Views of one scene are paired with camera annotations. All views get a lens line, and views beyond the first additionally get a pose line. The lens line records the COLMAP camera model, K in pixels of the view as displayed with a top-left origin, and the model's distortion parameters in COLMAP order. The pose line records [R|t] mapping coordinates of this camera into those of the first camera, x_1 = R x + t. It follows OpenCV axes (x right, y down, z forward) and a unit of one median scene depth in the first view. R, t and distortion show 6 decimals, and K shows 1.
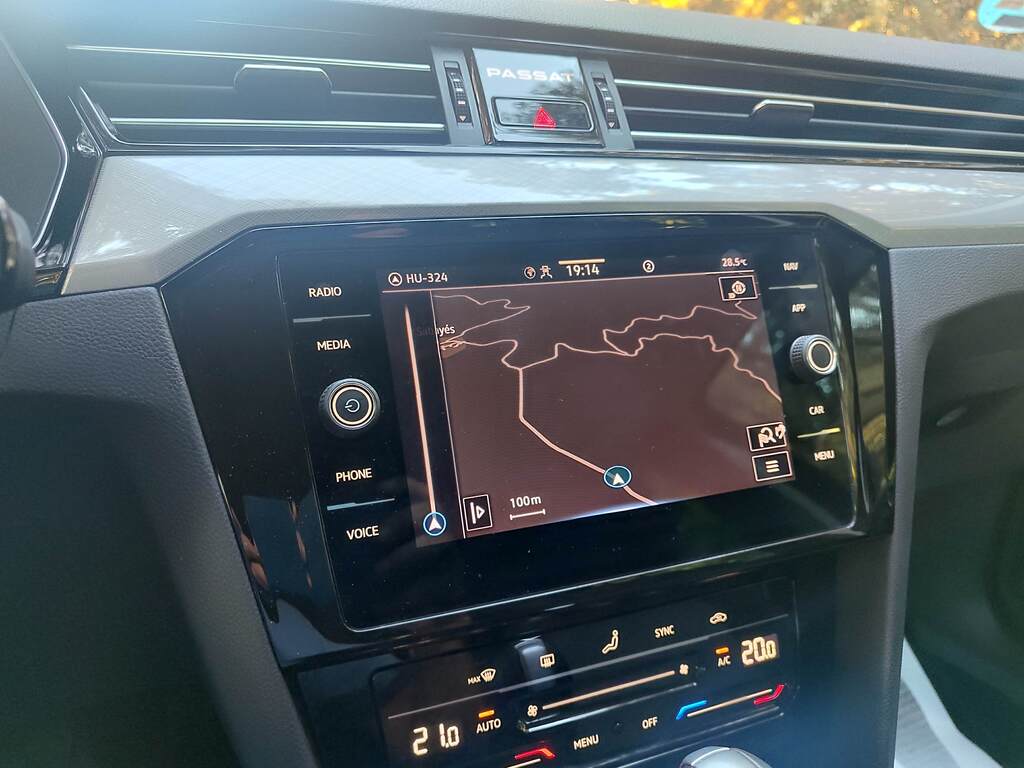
lens RADIAL K [[762.2, 0, 509.2], [0, 762.2, 390.9], [0, 0, 1]] dist [-0.005161, 0.013293]
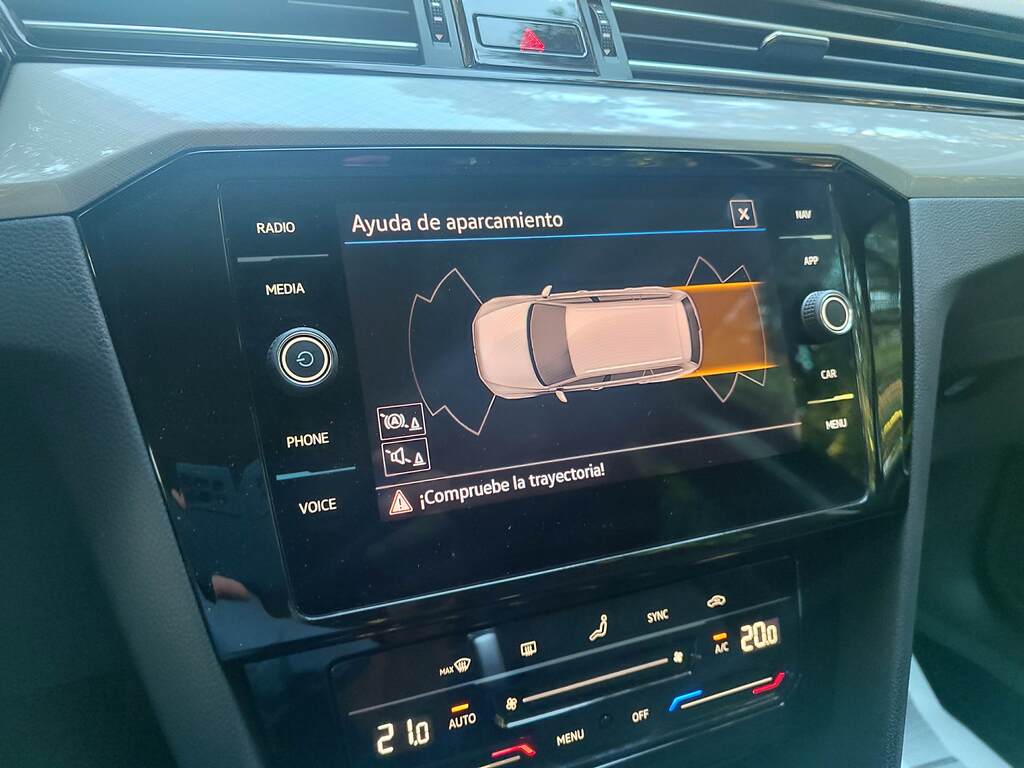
lens RADIAL K [[762.2, 0, 505.2], [0, 762.2, 389.6], [0, 0, 1]] dist [-0.005161, 0.013293]
pose [[0.999777, 0.009448, 0.018877, 0.002450], [-0.010091, 0.999363, 0.034227, 0.017763], [-0.018542, -0.034410, 0.999236, 0.109419]]
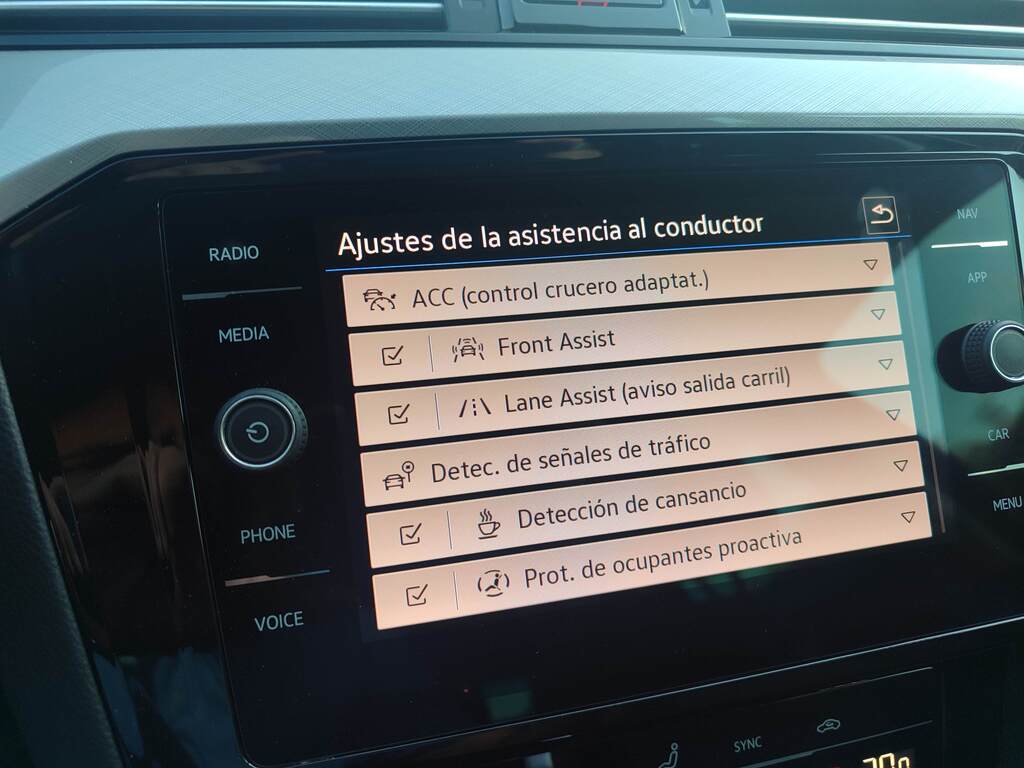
lens RADIAL K [[762.2, 0, 497.9], [0, 762.2, 449.8], [0, 0, 1]] dist [-0.005161, 0.013293]
pose [[0.990987, 0.019443, -0.132543, 0.064721], [-0.006952, 0.995542, 0.094058, -0.020528], [0.133781, -0.092289, 0.986704, 0.308587]]
